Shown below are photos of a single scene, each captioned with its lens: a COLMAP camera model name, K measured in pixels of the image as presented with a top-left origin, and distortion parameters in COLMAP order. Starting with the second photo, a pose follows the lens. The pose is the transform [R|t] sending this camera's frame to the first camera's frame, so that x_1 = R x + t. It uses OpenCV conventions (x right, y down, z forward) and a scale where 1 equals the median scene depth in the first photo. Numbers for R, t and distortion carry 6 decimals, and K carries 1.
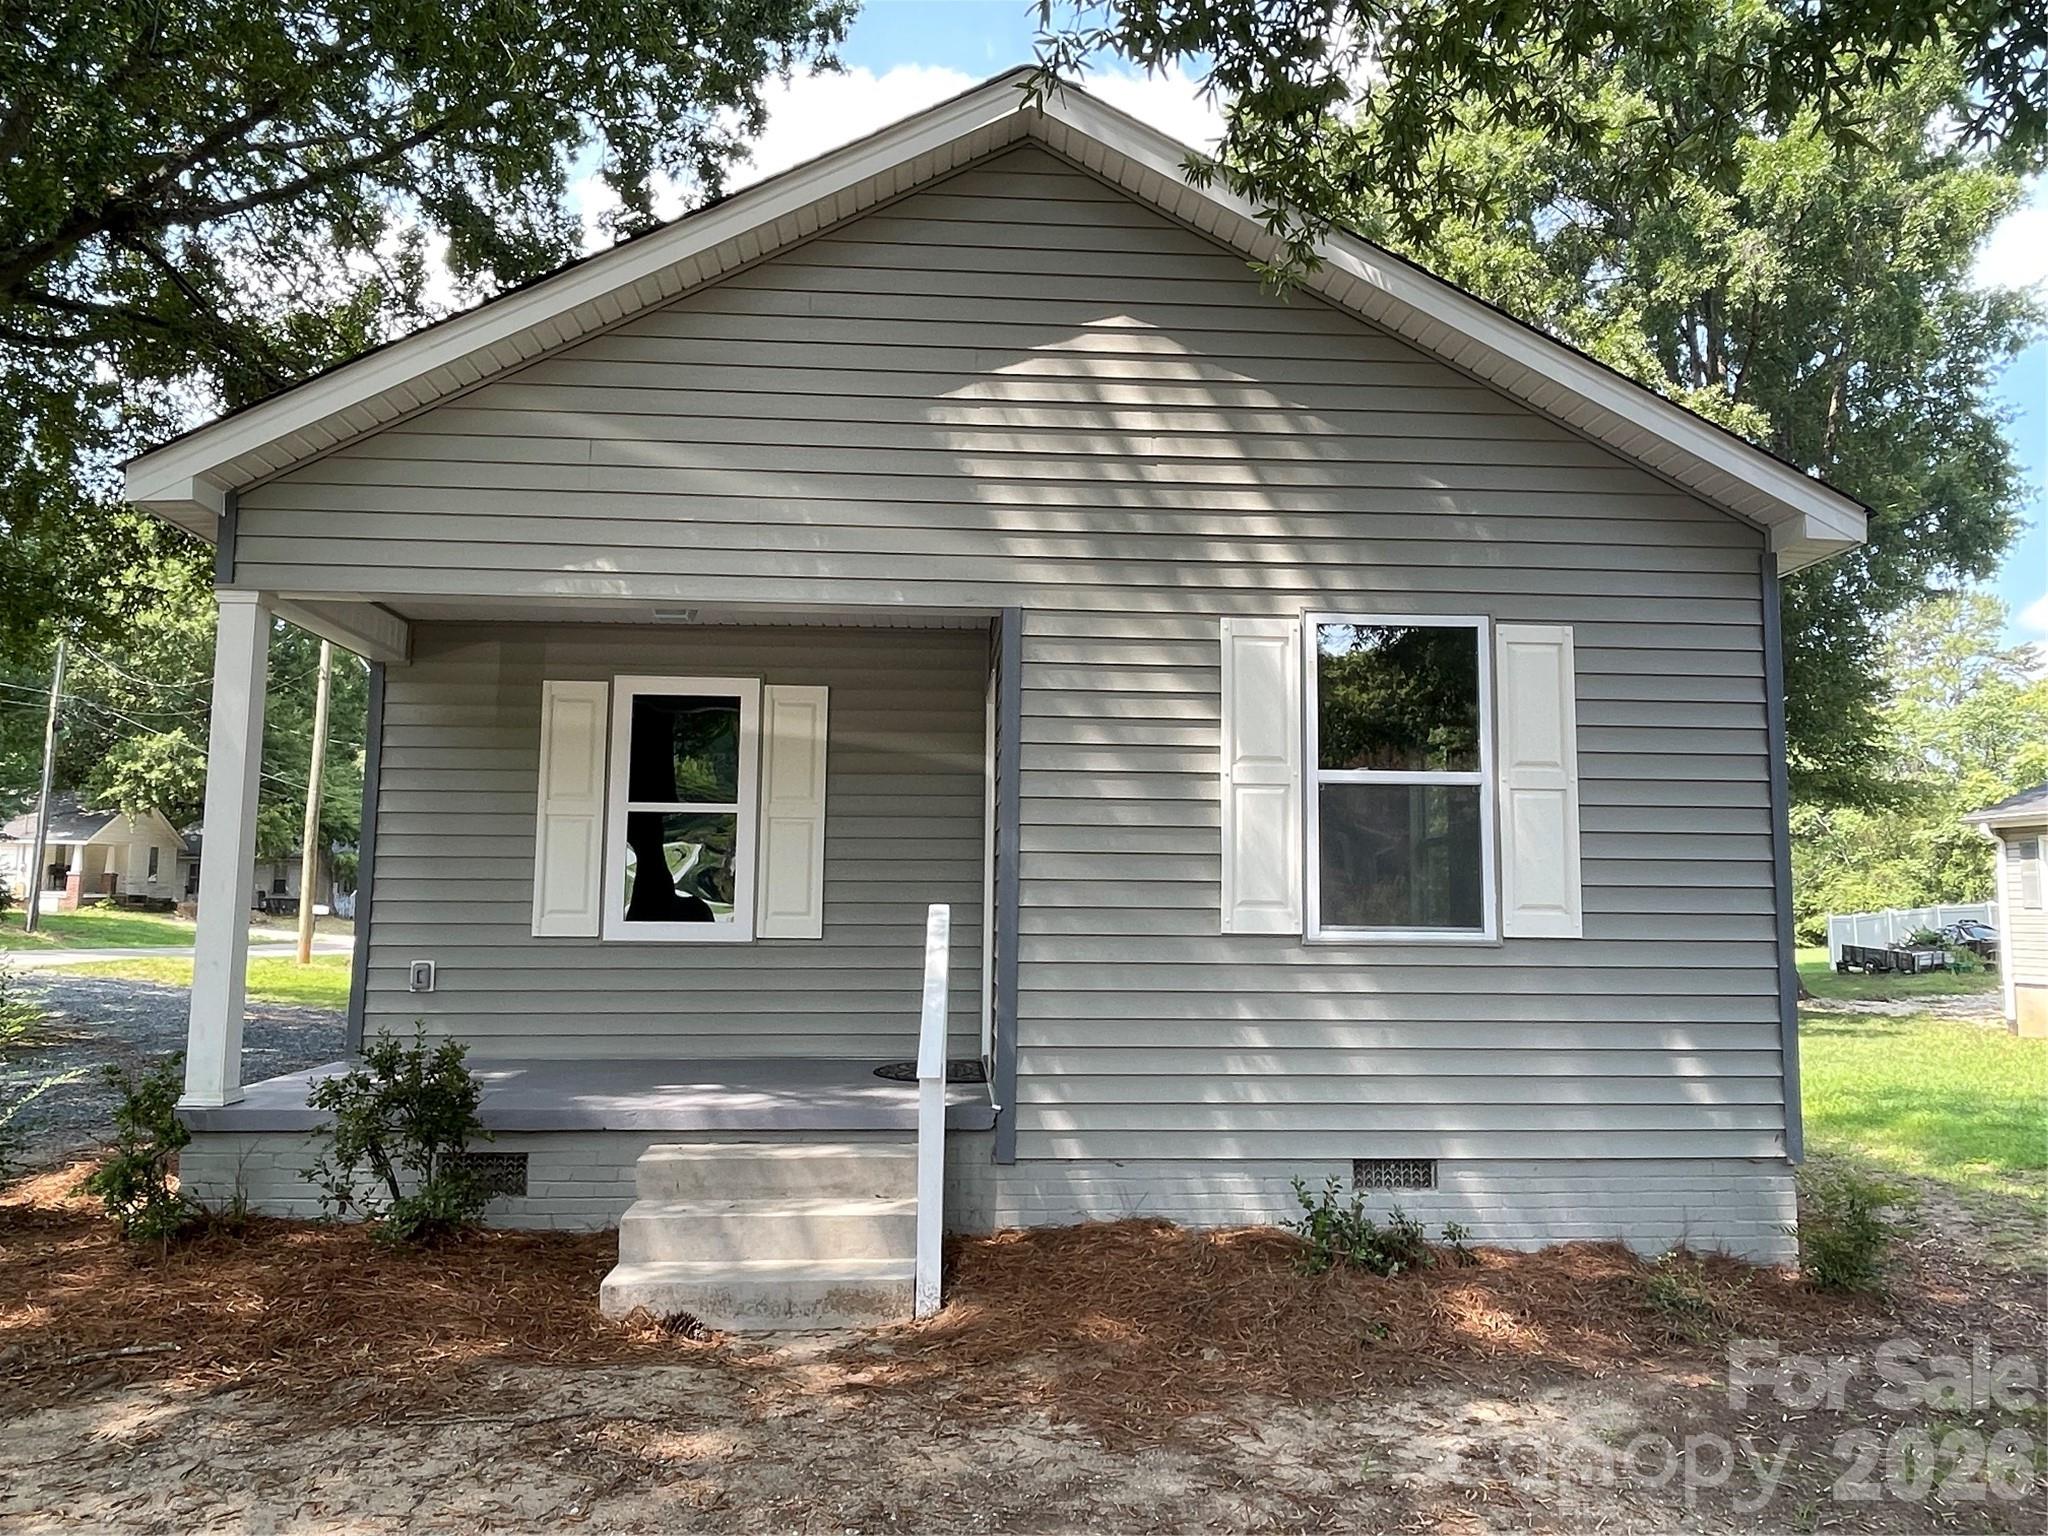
lens RADIAL K [[1399.8, 0, 1024.0], [0, 1399.8, 768.0], [0, 0, 1]] dist [0.036137, -0.106938]
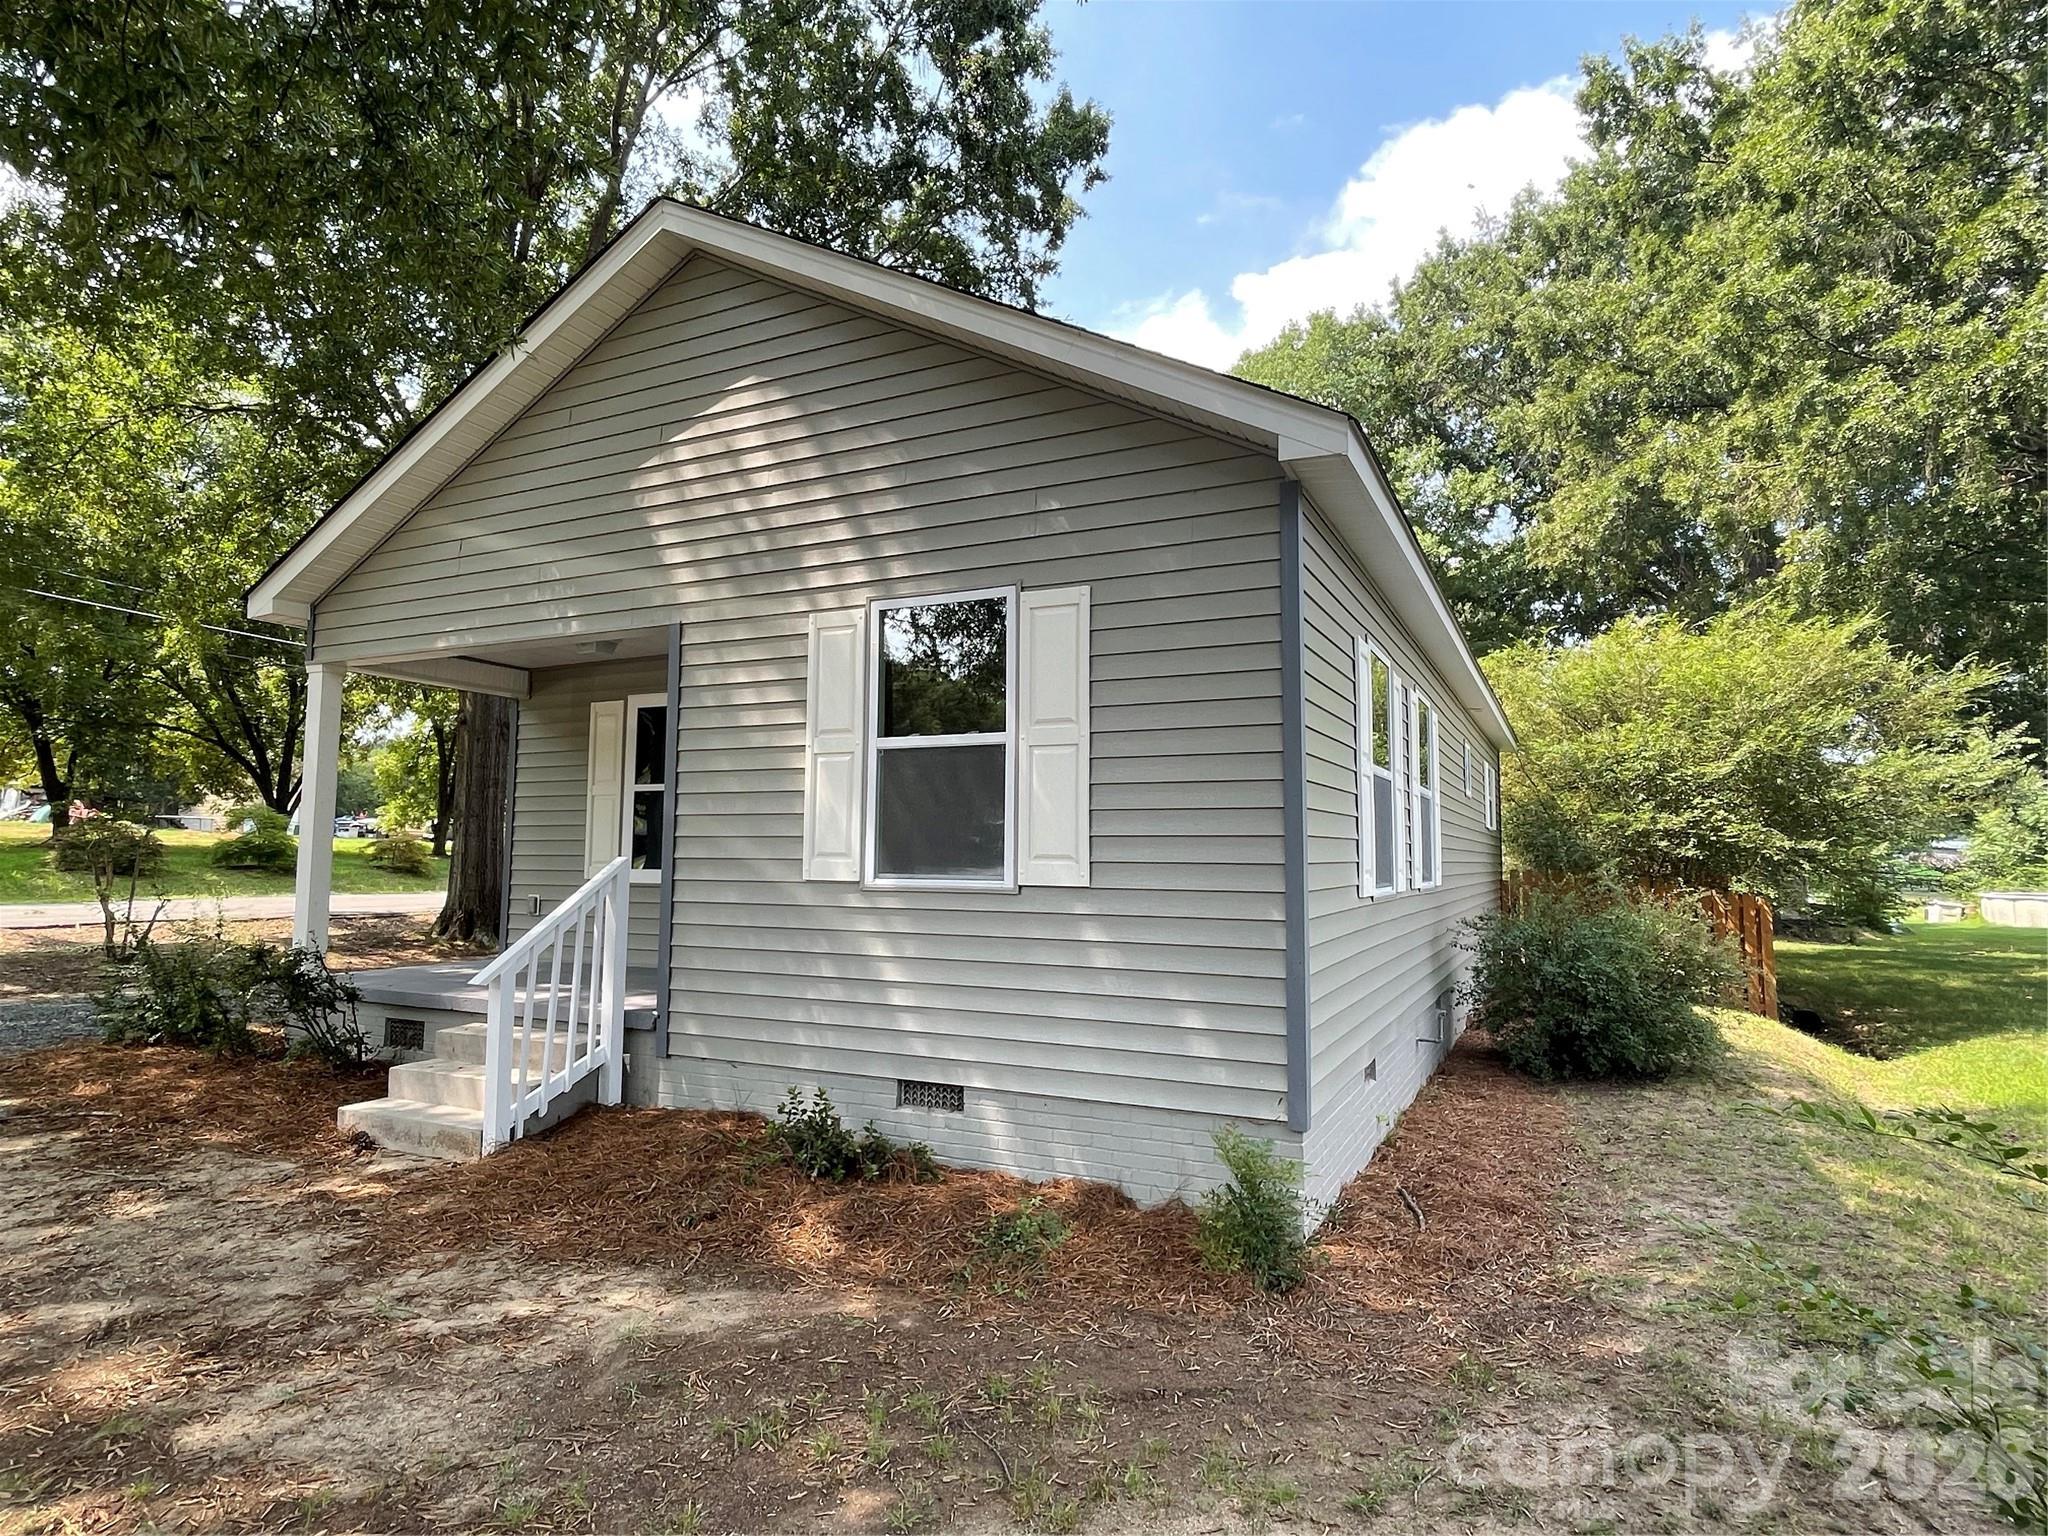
lens RADIAL K [[1125.7, 0, 1024.0], [0, 1125.7, 768.0], [0, 0, 1]] dist [0.001821, -0.012229]
pose [[0.871956, -0.041397, -0.487830, 0.761628], [0.050307, 0.998720, 0.005168, 0.026869], [0.486992, -0.029048, 0.872923, 0.255588]]
